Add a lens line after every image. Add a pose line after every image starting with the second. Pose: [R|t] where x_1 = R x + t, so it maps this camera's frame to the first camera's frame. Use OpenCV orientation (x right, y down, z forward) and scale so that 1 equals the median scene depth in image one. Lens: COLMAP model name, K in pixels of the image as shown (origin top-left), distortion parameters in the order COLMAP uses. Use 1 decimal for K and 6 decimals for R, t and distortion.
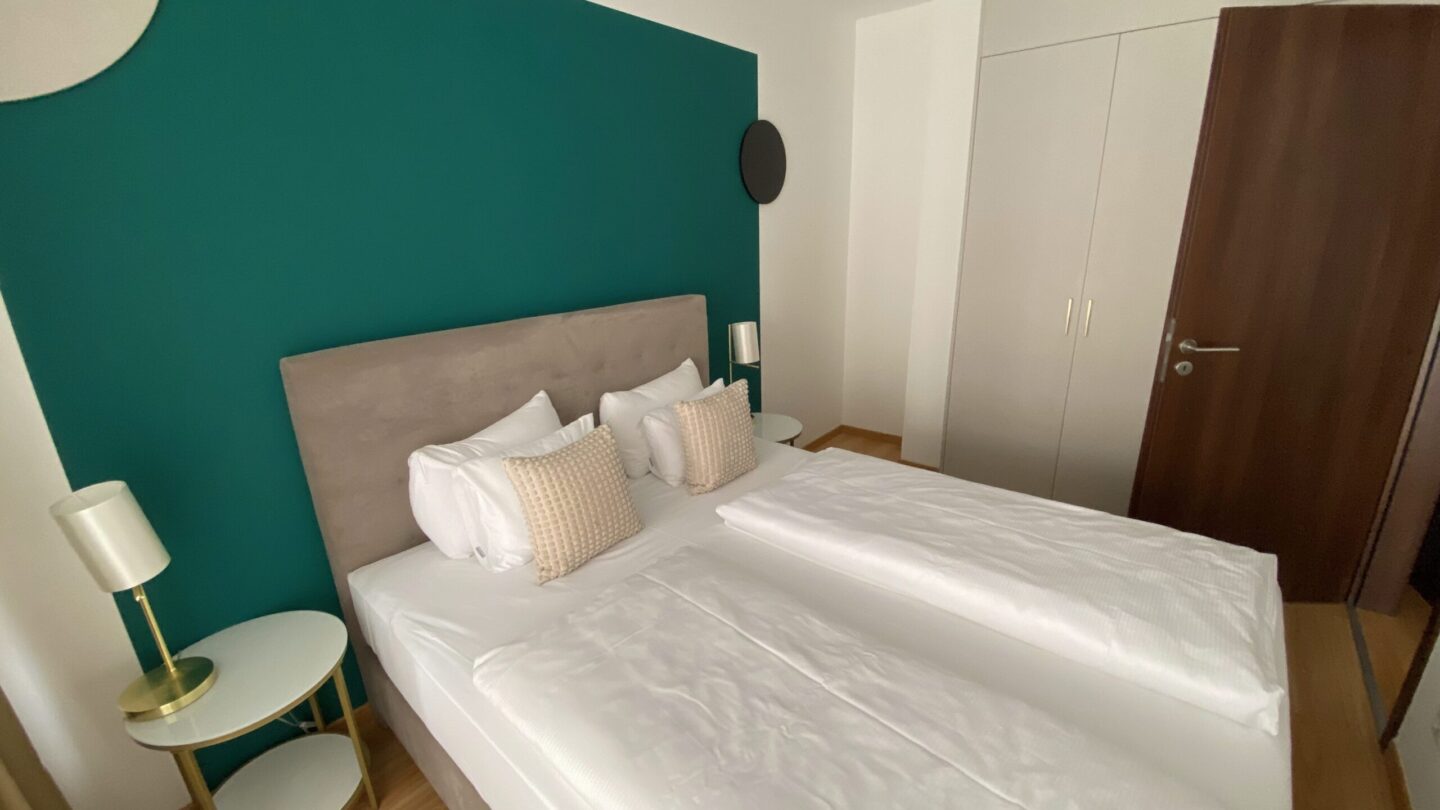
lens RADIAL K [[588.7, 0, 726.4], [0, 588.7, 402.5], [0, 0, 1]] dist [0.011385, -0.000950]
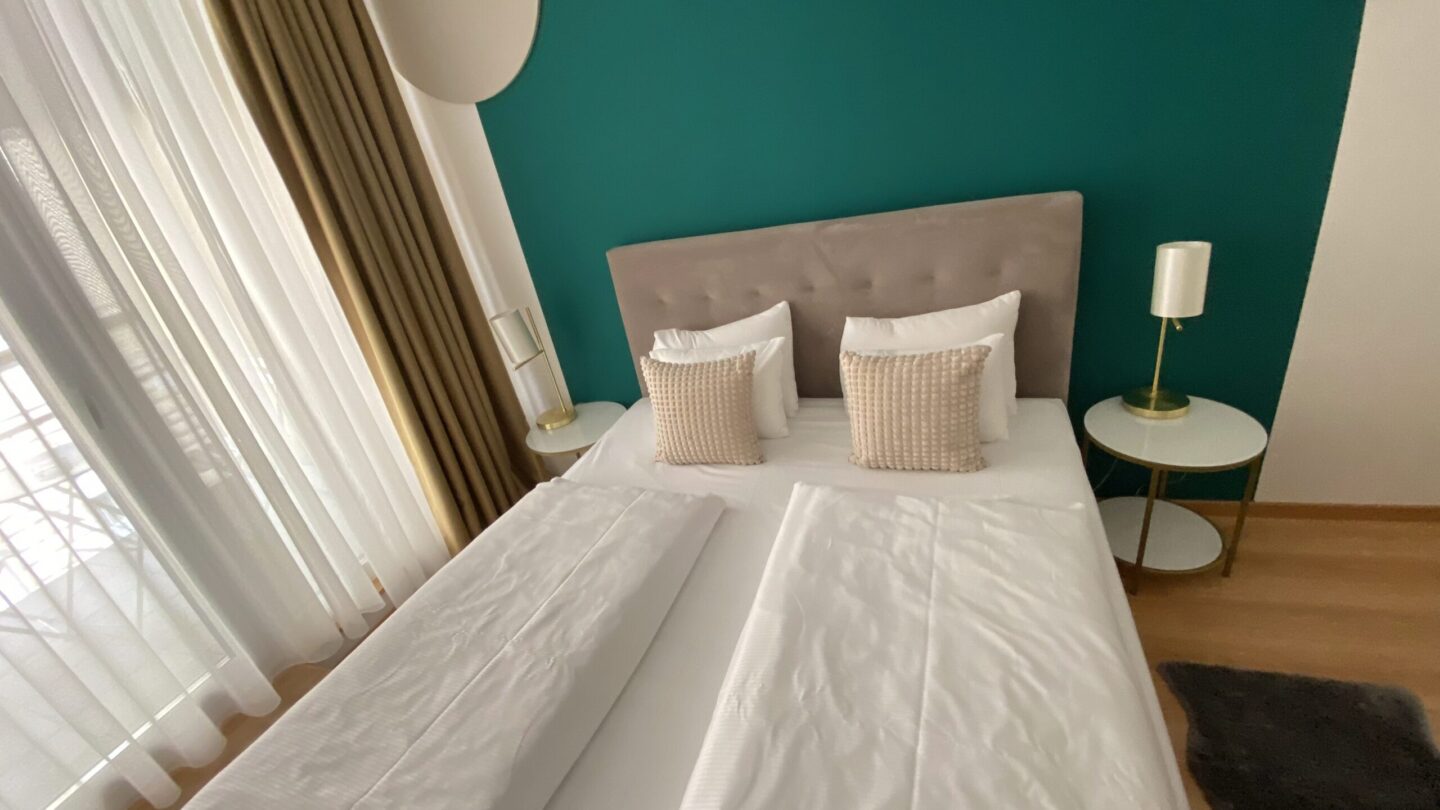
lens RADIAL K [[588.7, 0, 711.7], [0, 588.7, 403.2], [0, 0, 1]] dist [0.011385, -0.000950]
pose [[0.339192, 0.371816, -0.864119, 0.727968], [-0.111151, 0.927981, 0.355665, -0.252973], [0.934128, -0.024591, 0.356091, 0.646307]]
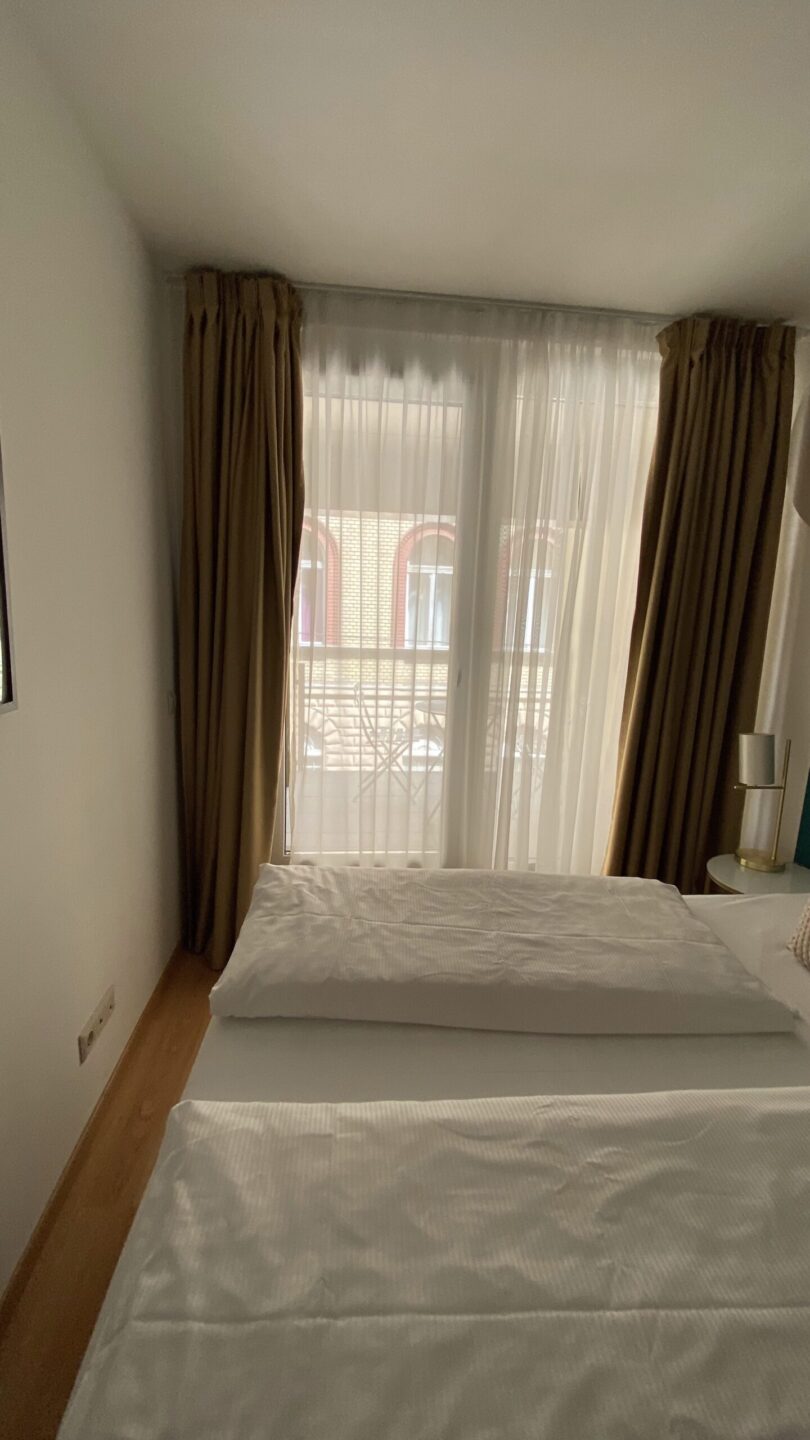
lens RADIAL K [[588.7, 0, 402.8], [0, 588.7, 716.6], [0, 0, 1]] dist [0.011385, -0.000950]
pose [[-0.721150, 0.134423, -0.679612, 0.785387], [-0.224536, 0.882688, 0.412851, -0.311905], [0.655382, 0.450325, -0.606368, 0.968916]]
